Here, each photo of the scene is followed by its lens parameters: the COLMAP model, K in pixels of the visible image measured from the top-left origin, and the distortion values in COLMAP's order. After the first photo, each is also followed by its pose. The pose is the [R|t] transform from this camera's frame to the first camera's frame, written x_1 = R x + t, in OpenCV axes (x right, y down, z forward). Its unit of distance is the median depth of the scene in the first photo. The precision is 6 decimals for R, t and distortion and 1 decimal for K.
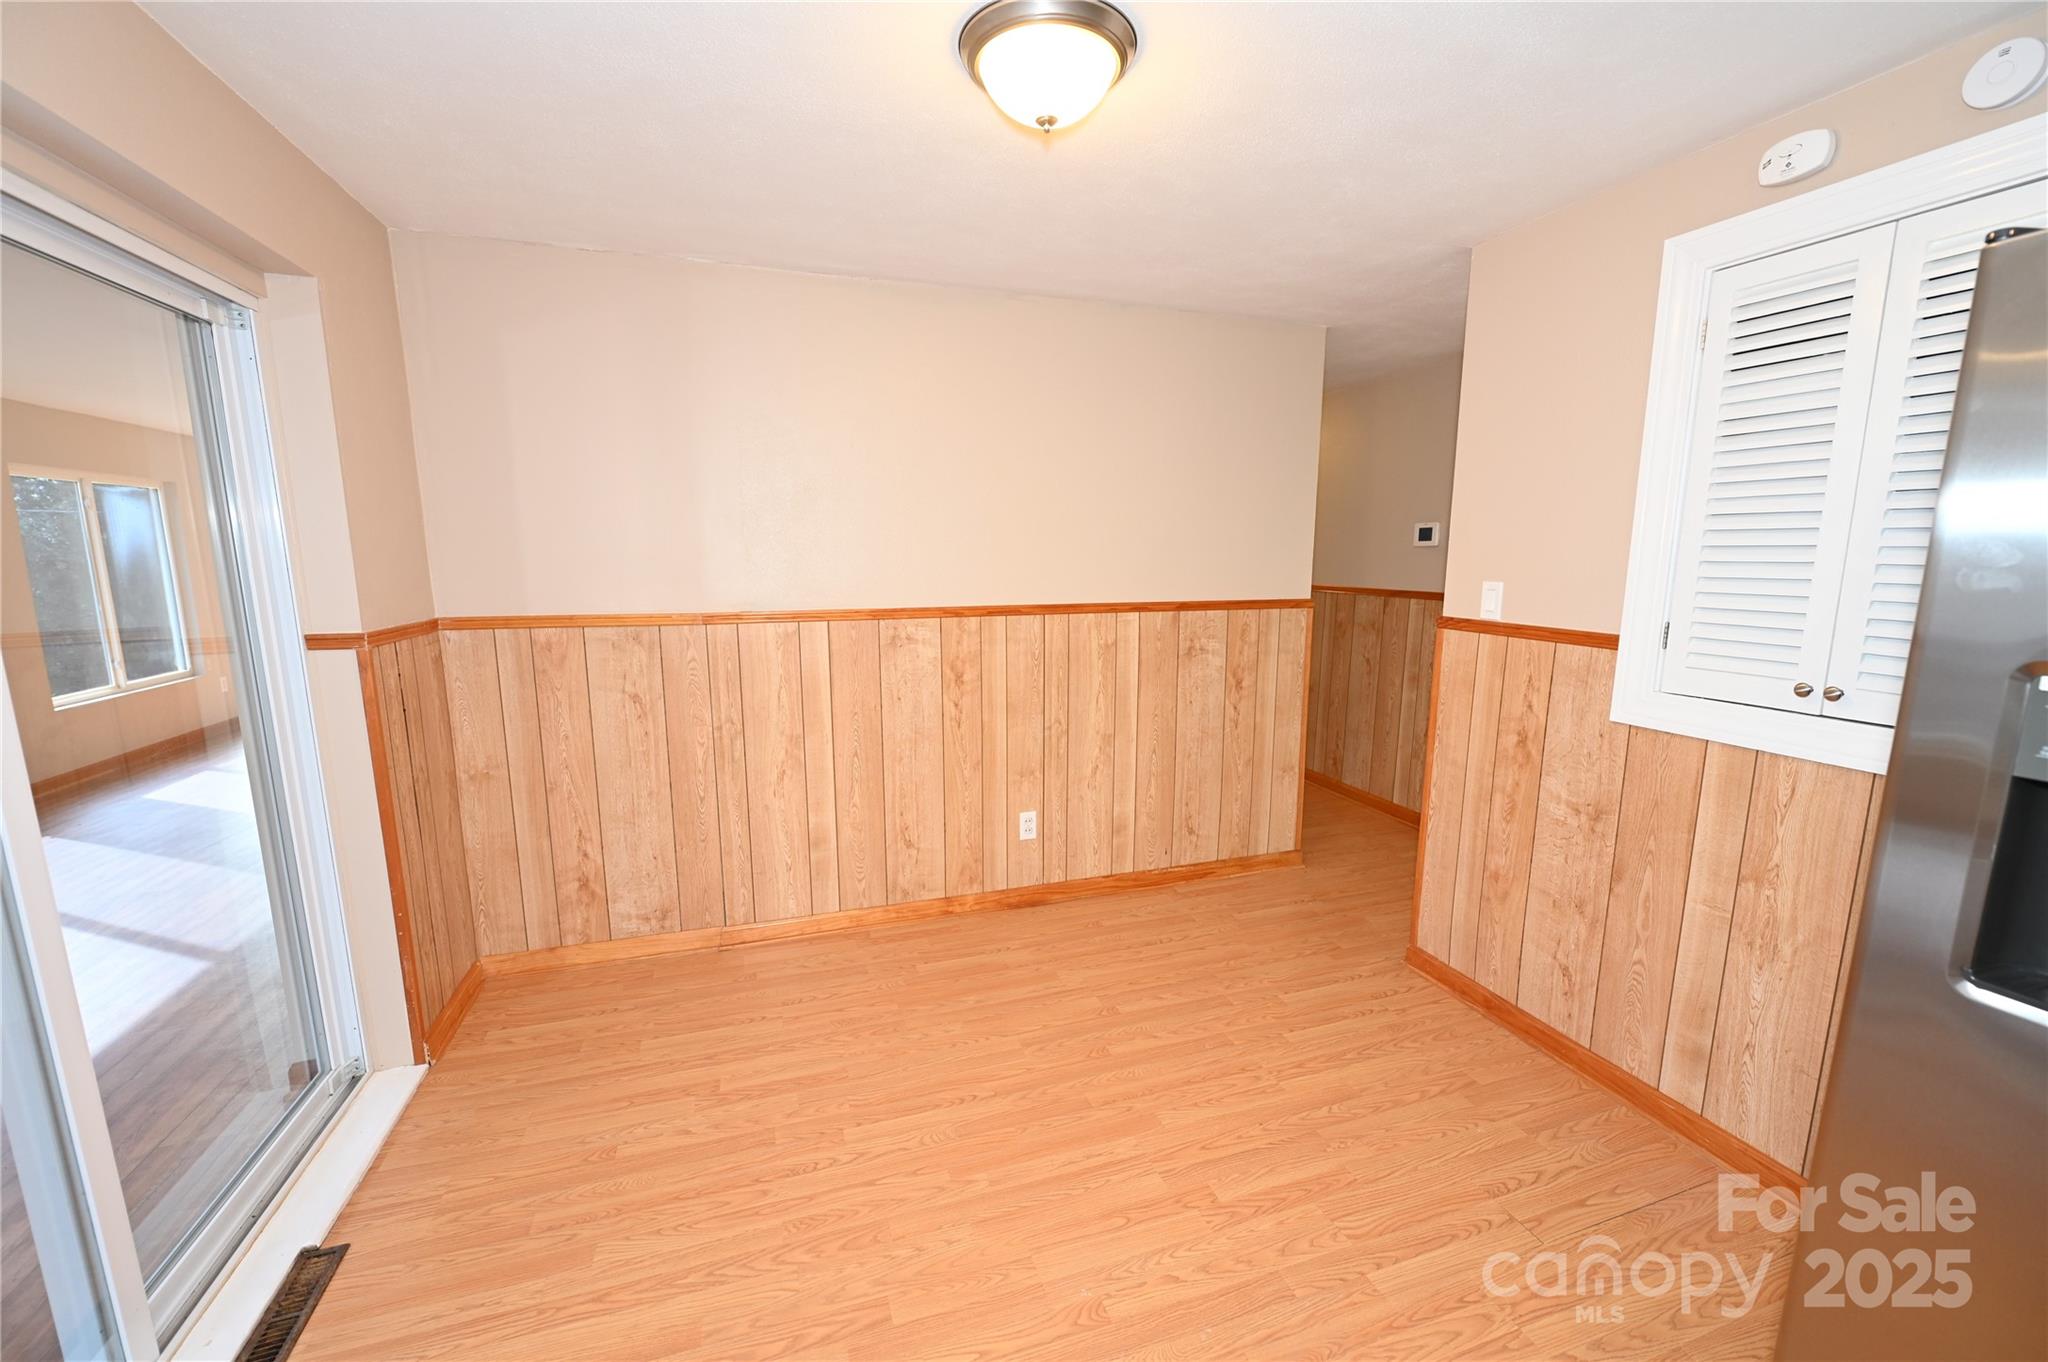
lens RADIAL K [[807.4, 0, 1020.5], [0, 807.4, 683.5], [0, 0, 1]] dist [-0.008573, -0.000787]
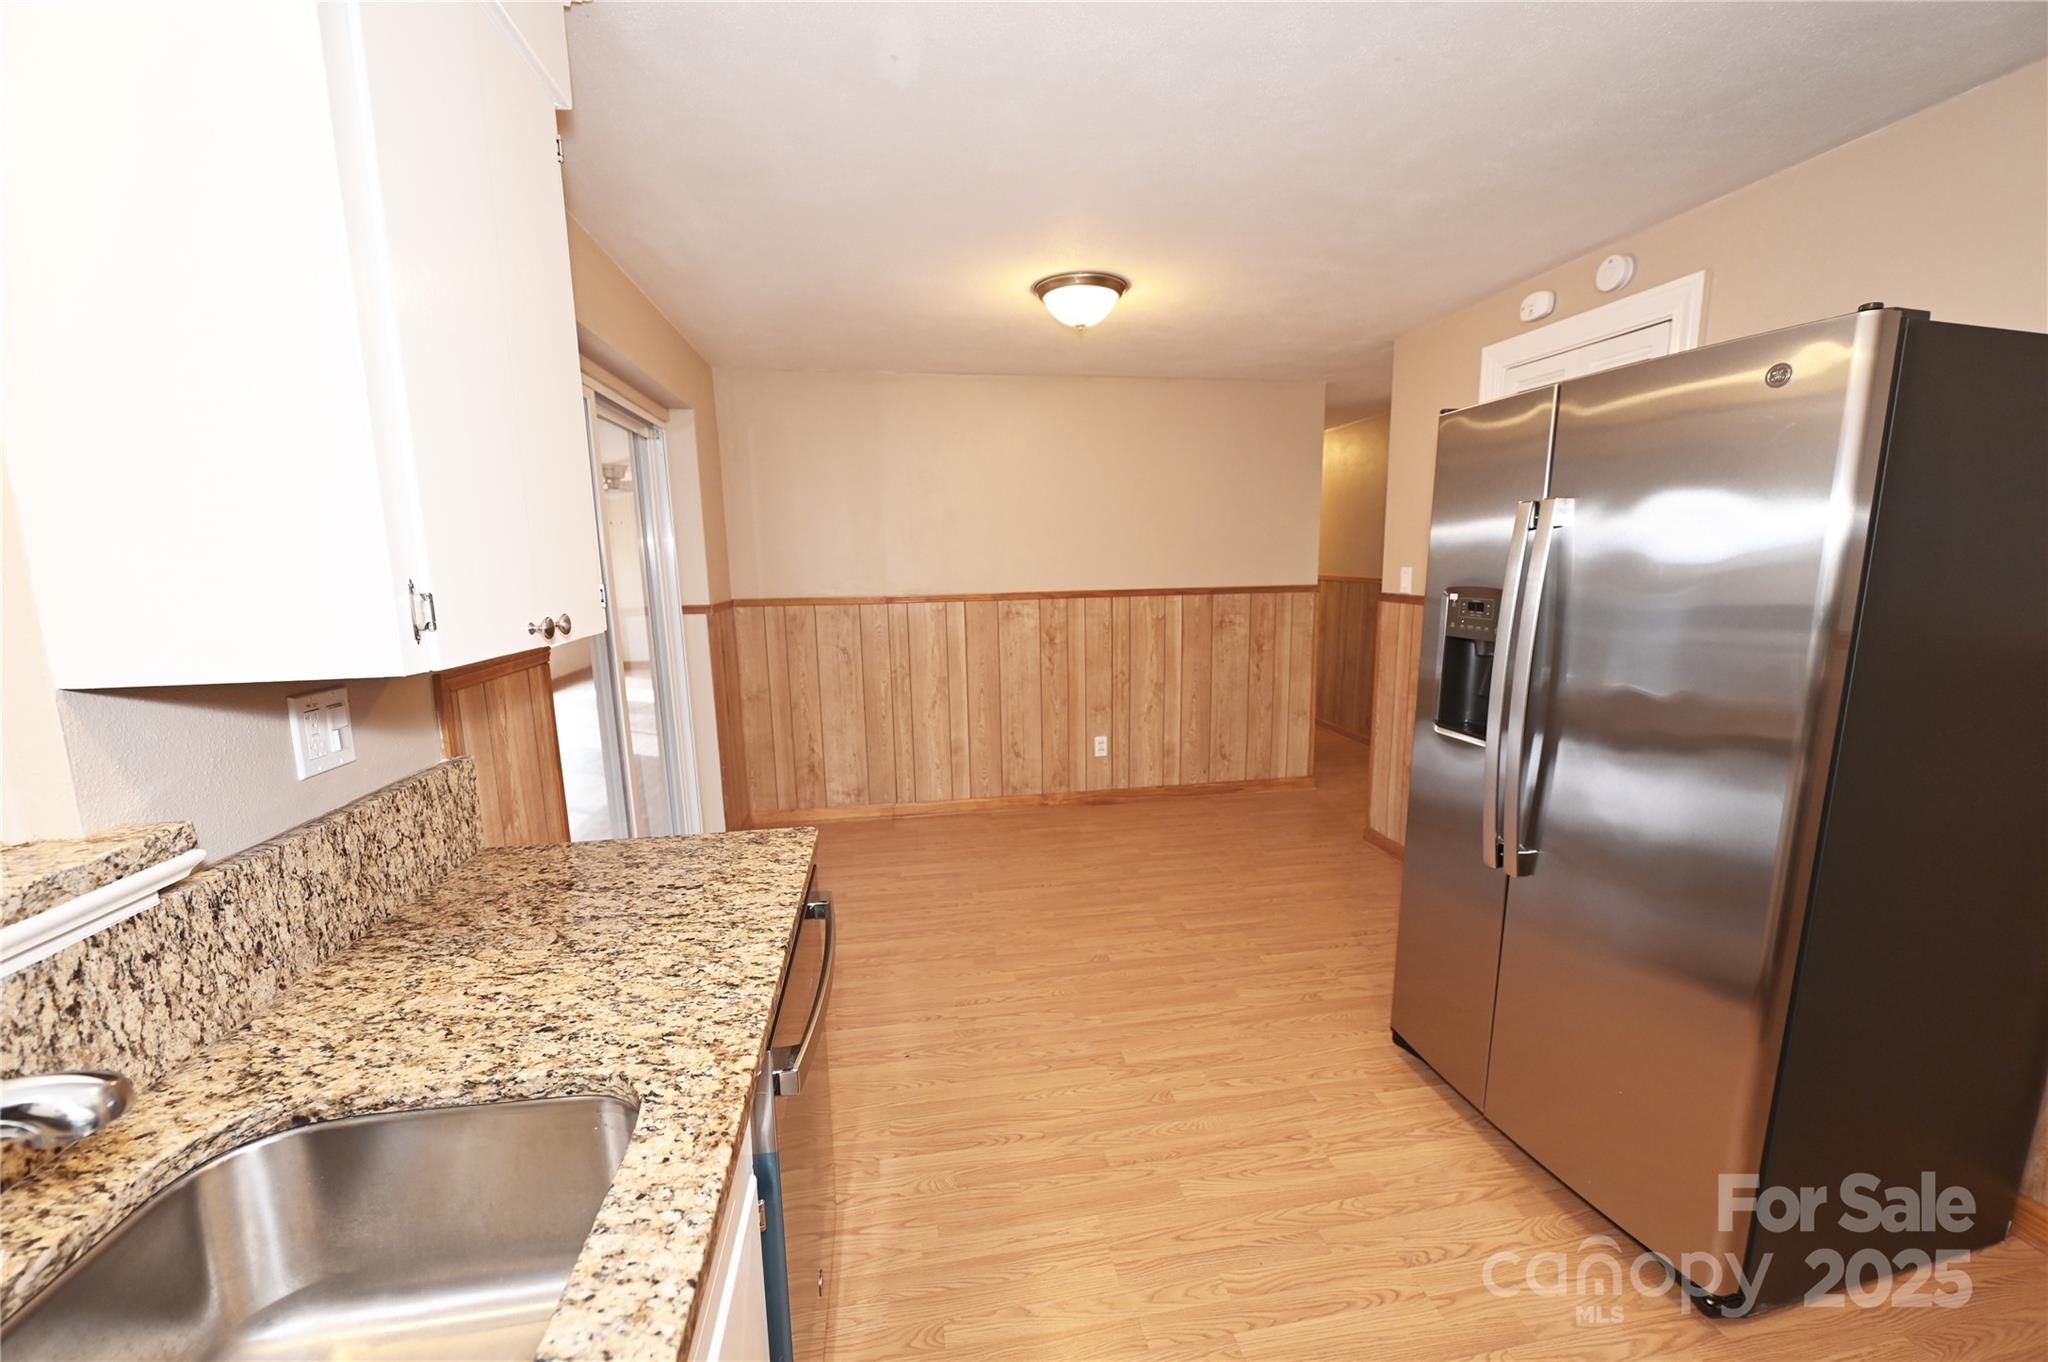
lens RADIAL K [[807.4, 0, 1027.0], [0, 807.4, 689.1], [0, 0, 1]] dist [-0.008573, -0.000787]
pose [[0.988604, 0.007441, -0.150357, 0.103207], [-0.007291, 0.999972, 0.001550, 0.082125], [0.150364, -0.000436, 0.988631, -0.467024]]
